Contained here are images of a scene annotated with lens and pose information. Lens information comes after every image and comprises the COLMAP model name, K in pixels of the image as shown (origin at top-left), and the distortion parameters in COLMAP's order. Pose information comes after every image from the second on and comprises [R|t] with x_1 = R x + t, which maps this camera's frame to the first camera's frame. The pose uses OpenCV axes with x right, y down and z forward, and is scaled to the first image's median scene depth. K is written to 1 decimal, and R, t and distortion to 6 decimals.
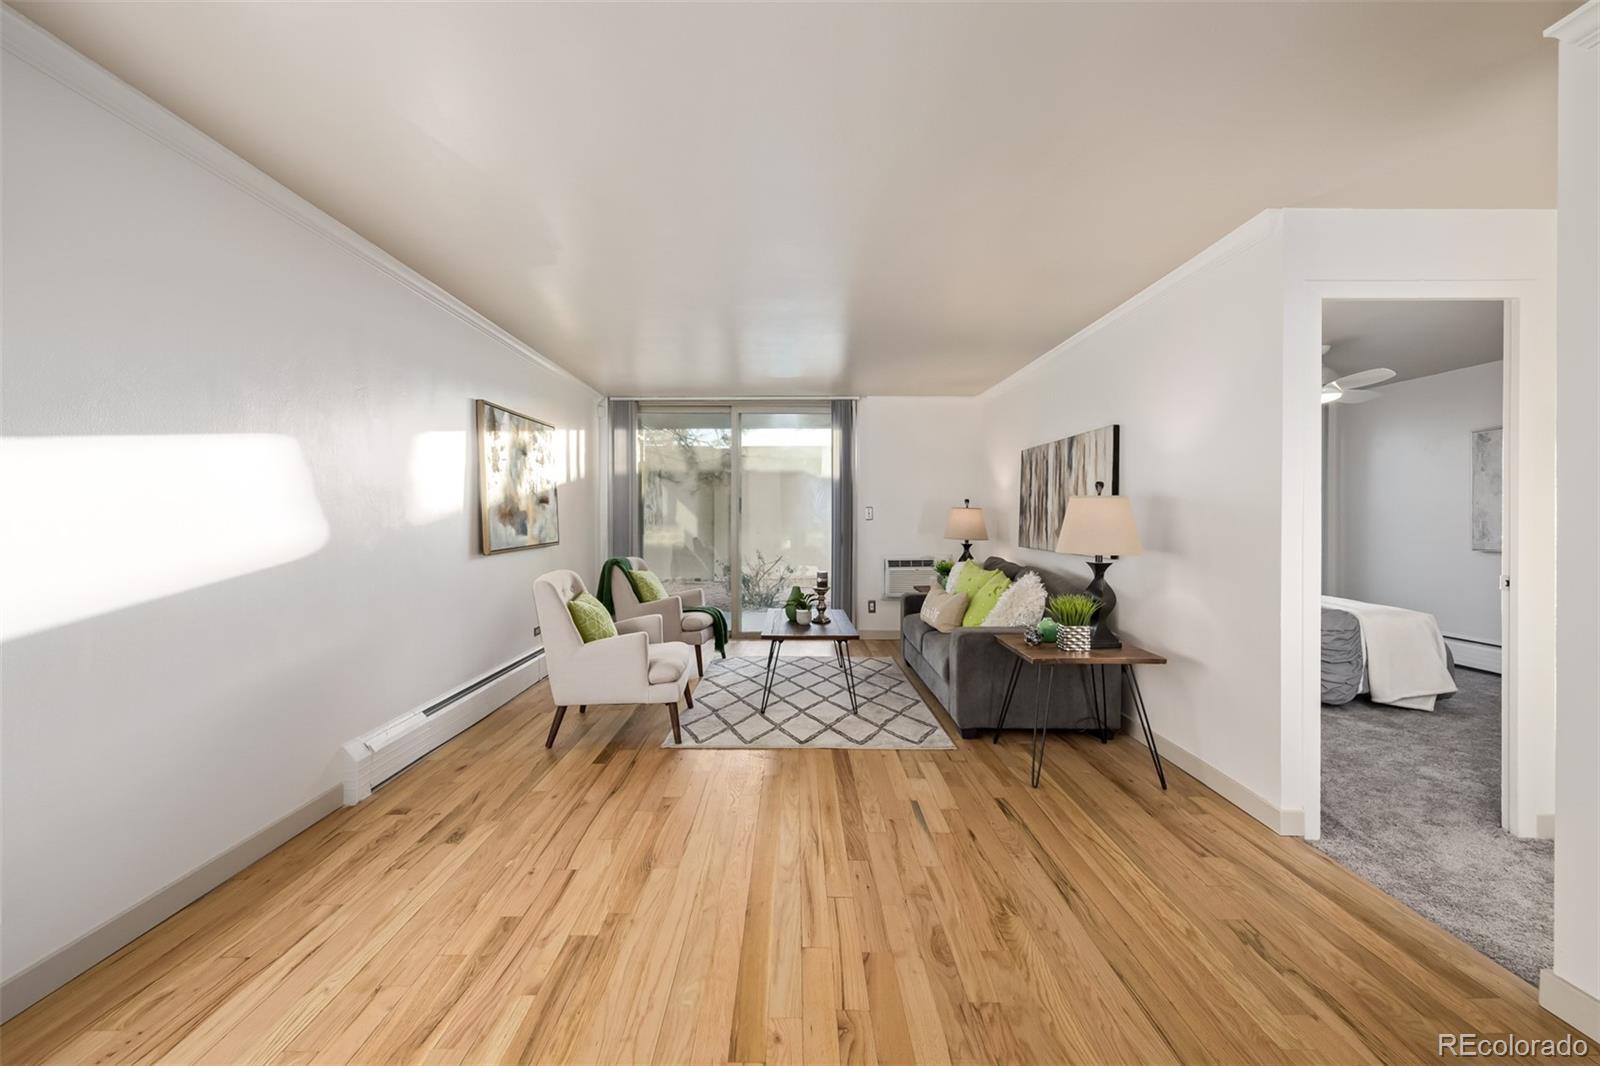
lens RADIAL K [[670.2, 0, 785.6], [0, 670.2, 521.6], [0, 0, 1]] dist [-0.000681, 0.000179]
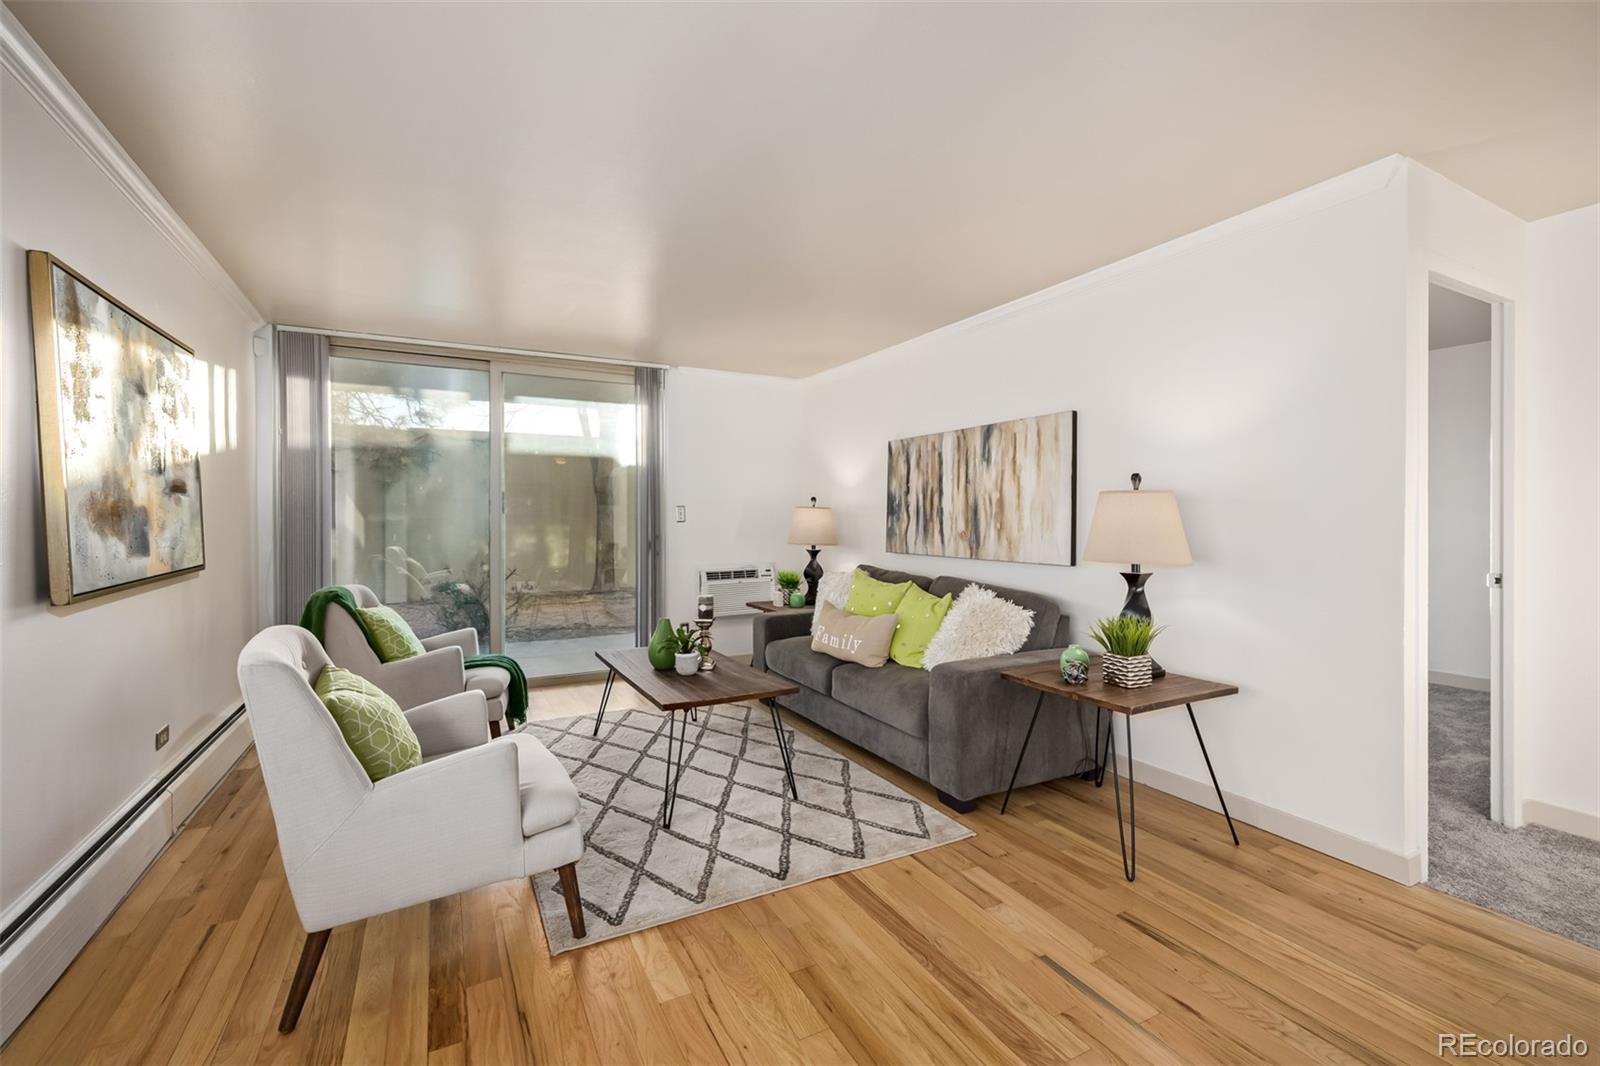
lens RADIAL K [[680.6, 0, 789.2], [0, 680.6, 520.8], [0, 0, 1]] dist [0.000281, 0.000082]
pose [[0.882708, -0.003636, 0.469907, -0.234586], [0.005620, 0.999980, -0.002819, -0.001590], [-0.469888, 0.005129, 0.882711, 0.379440]]
